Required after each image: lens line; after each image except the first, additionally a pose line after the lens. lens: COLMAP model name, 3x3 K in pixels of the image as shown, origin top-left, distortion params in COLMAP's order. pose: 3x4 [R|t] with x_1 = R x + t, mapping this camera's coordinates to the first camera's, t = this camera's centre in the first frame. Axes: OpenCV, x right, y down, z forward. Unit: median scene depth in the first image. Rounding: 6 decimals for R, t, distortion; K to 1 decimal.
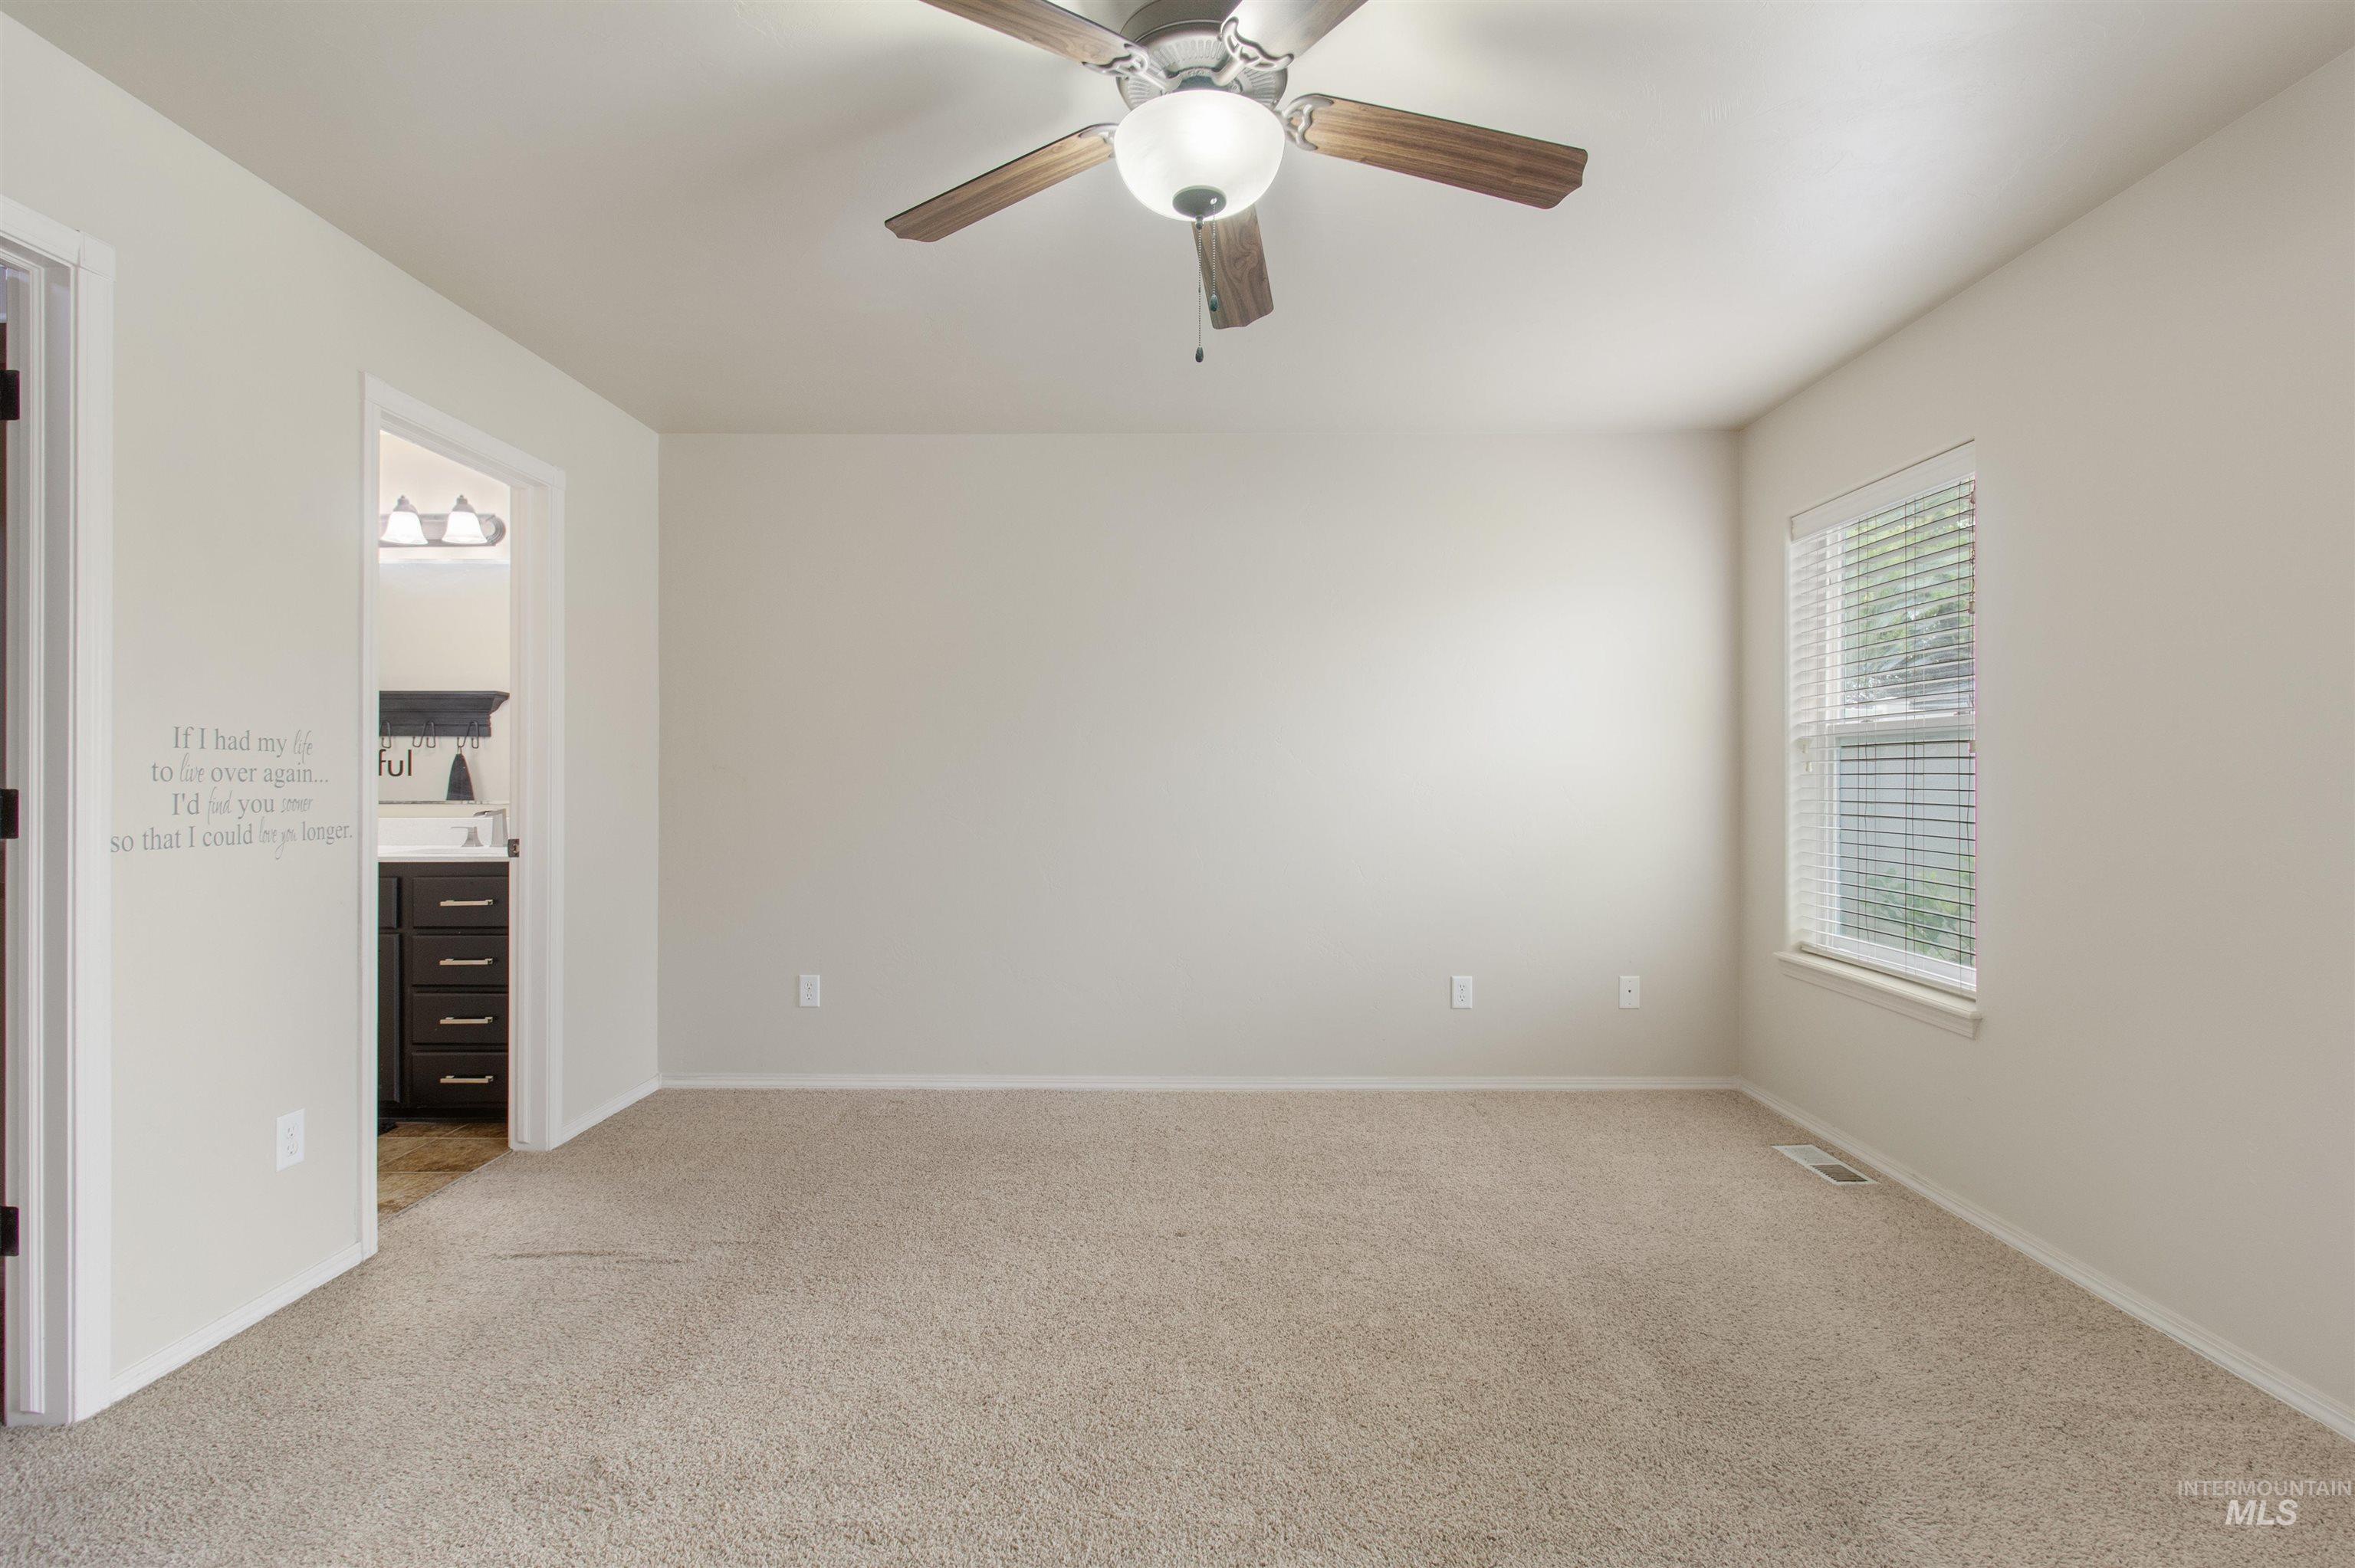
lens RADIAL K [[1082.9, 0, 1180.7], [0, 1082.9, 777.1], [0, 0, 1]] dist [0.000525, -0.000016]
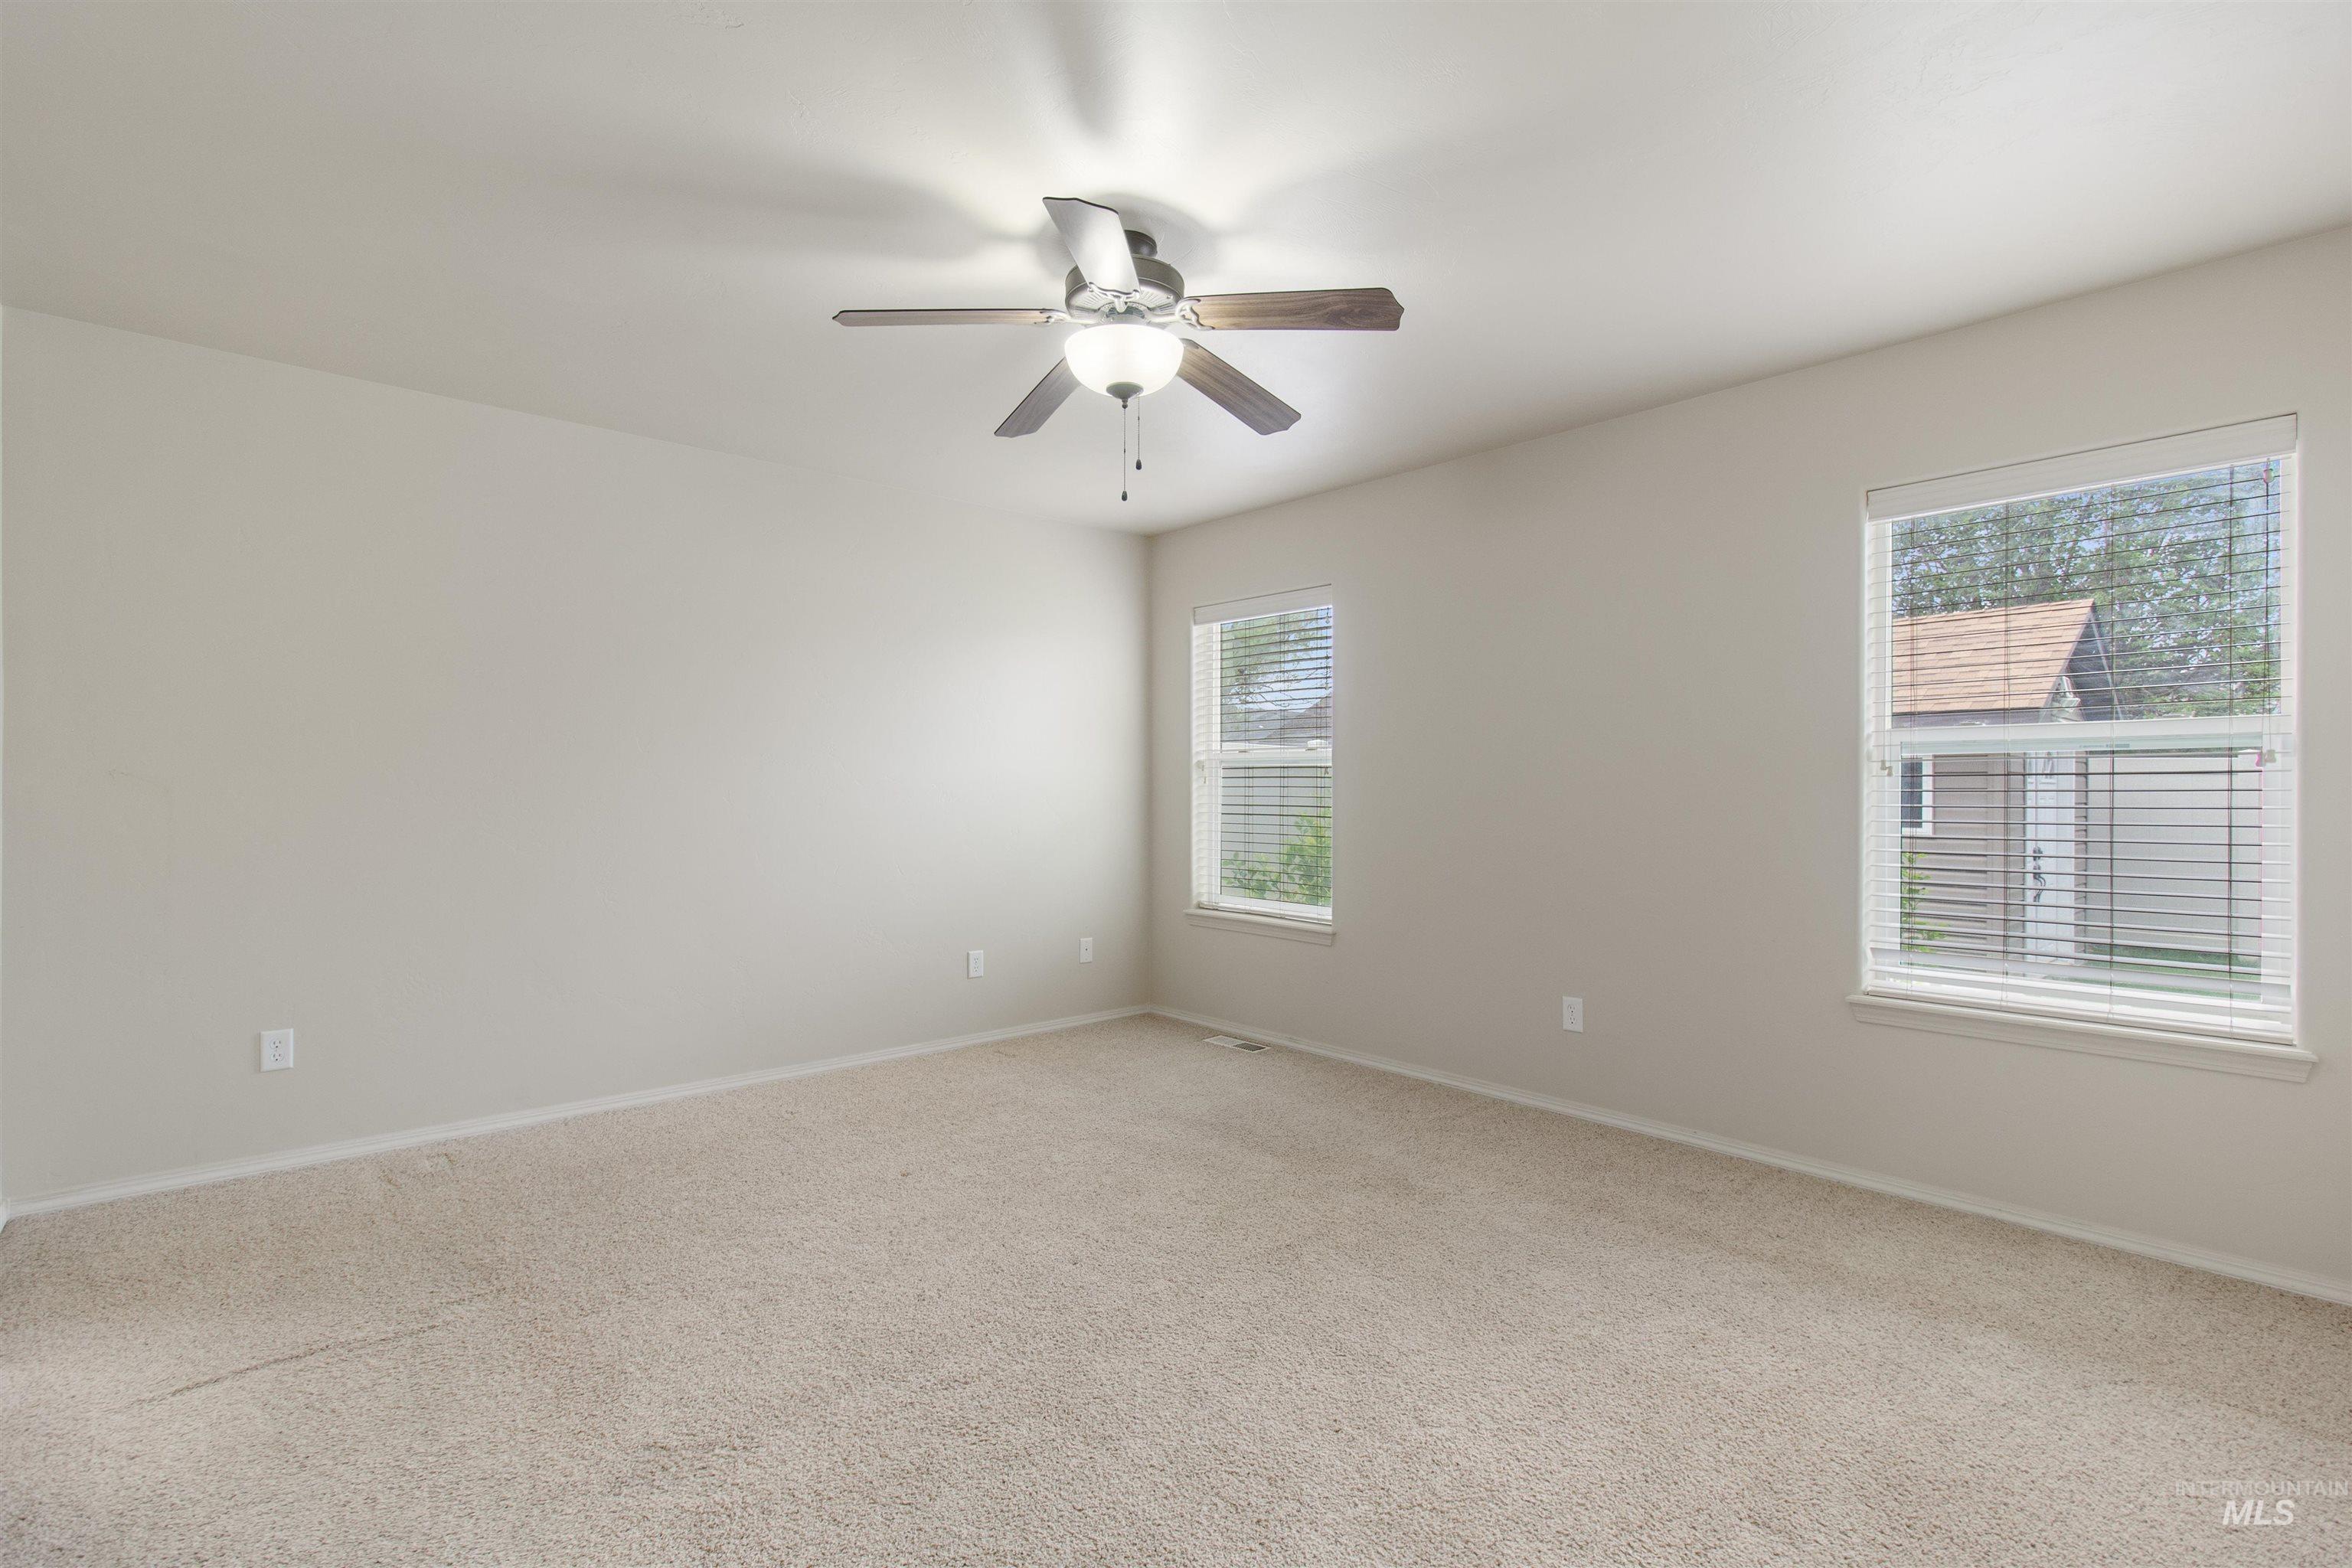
lens RADIAL K [[1077.0, 0, 1172.7], [0, 1077.0, 793.6], [0, 0, 1]] dist [0.001167, 0.000114]
pose [[0.744066, -0.002350, 0.668102, -0.587754], [-0.004370, 0.999955, 0.008383, -0.006019], [-0.668092, -0.009157, 0.744022, -0.070813]]
